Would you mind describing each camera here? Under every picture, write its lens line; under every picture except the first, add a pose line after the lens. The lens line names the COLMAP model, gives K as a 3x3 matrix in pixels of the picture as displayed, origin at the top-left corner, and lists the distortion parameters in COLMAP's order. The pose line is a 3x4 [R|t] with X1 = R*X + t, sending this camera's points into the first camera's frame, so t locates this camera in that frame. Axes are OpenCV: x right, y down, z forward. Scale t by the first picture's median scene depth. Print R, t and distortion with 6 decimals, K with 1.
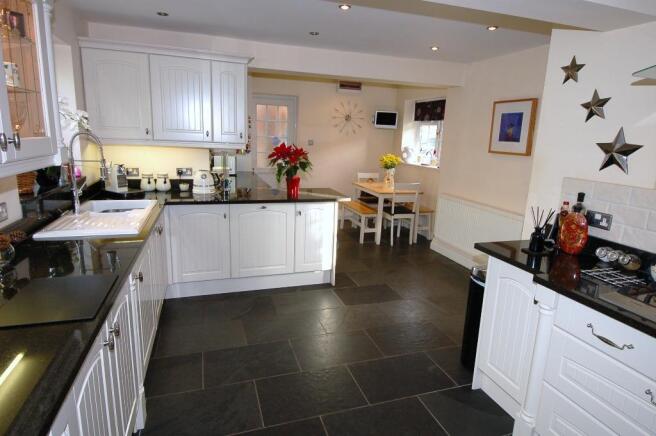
lens RADIAL K [[378.9, 0, 330.5], [0, 378.9, 214.5], [0, 0, 1]] dist [-0.002808, -0.000955]
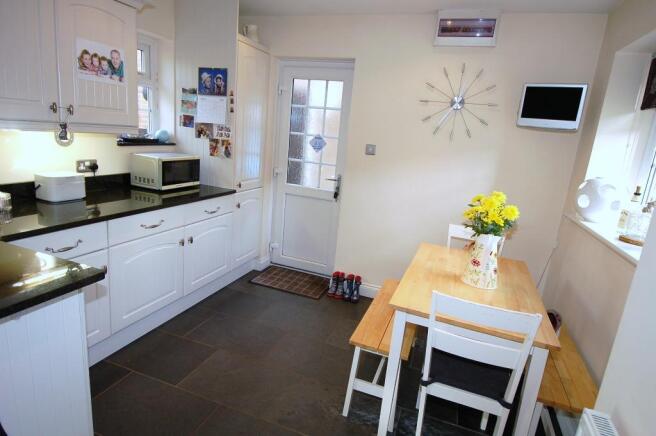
lens RADIAL K [[358.8, 0, 327.4], [0, 358.8, 211.8], [0, 0, 1]] dist [-0.002358, -0.001068]
pose [[0.772927, 0.176159, -0.609551, 0.217268], [-0.192223, 0.980551, 0.039633, -0.112793], [0.604677, 0.086537, 0.791756, 0.577733]]
